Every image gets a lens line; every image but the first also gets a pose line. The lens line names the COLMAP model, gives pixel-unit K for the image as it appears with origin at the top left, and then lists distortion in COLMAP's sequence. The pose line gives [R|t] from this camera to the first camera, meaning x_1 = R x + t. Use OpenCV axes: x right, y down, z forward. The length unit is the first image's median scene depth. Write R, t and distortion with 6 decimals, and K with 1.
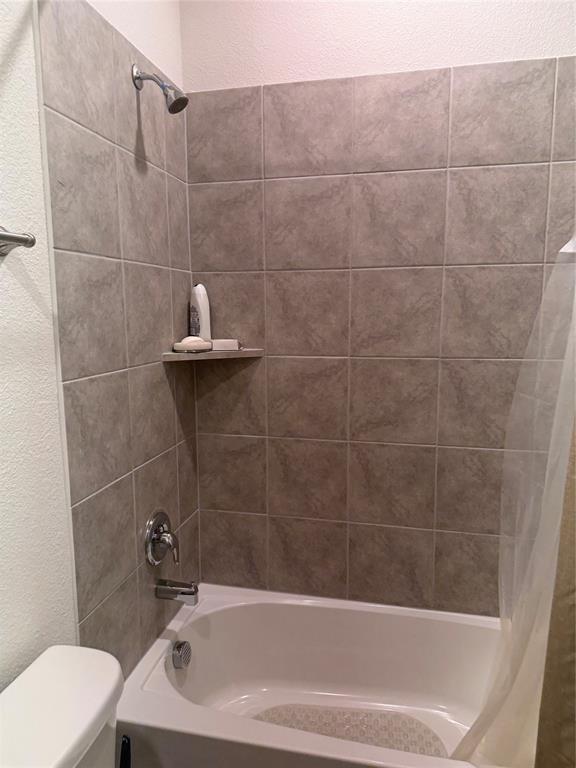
lens RADIAL K [[536.2, 0, 289.1], [0, 536.2, 382.7], [0, 0, 1]] dist [0.077376, -0.099085]
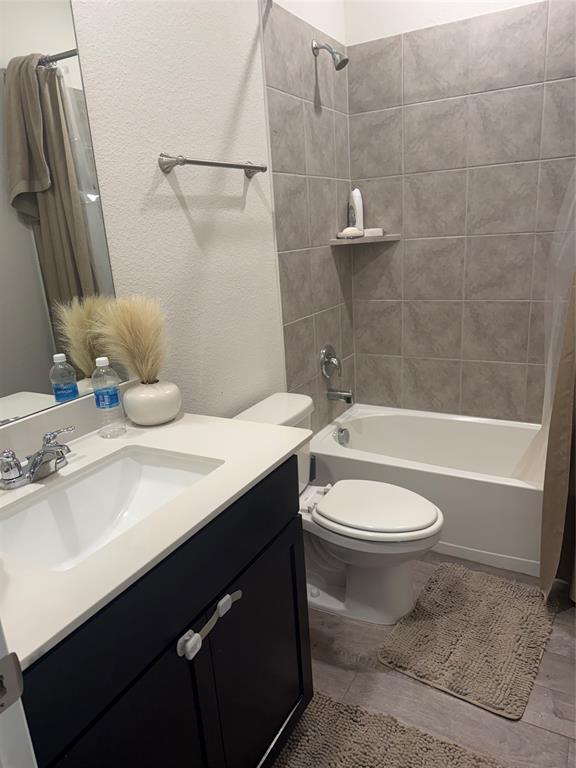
lens RADIAL K [[536.2, 0, 290.1], [0, 536.2, 377.5], [0, 0, 1]] dist [0.077376, -0.099085]
pose [[0.958689, 0.024730, -0.283379, 0.087564], [0.015546, 0.990170, 0.139005, 0.111352], [0.284031, -0.137668, 0.948880, -0.487139]]
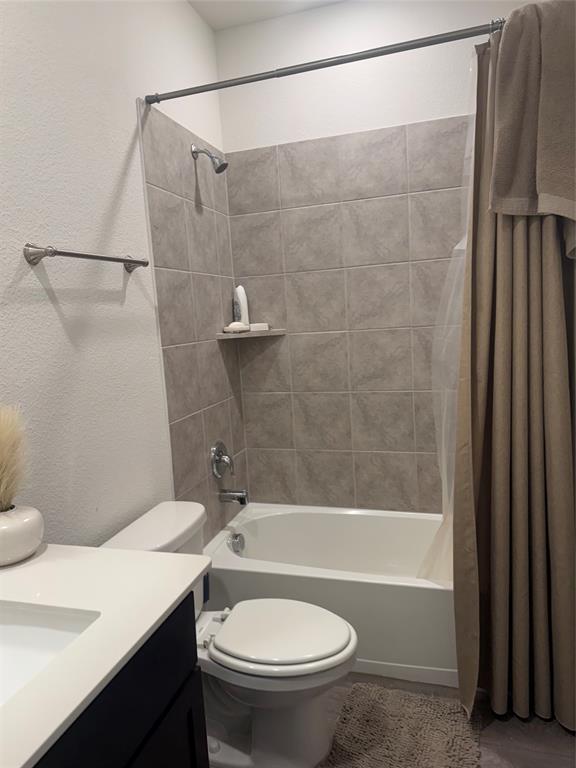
lens RADIAL K [[536.2, 0, 282.6], [0, 536.2, 378.3], [0, 0, 1]] dist [0.077376, -0.099085]
pose [[0.995268, -0.044764, -0.086247, 0.060541], [0.043227, 0.998873, -0.019617, 0.098890], [0.087028, 0.015796, 0.996081, -0.417541]]
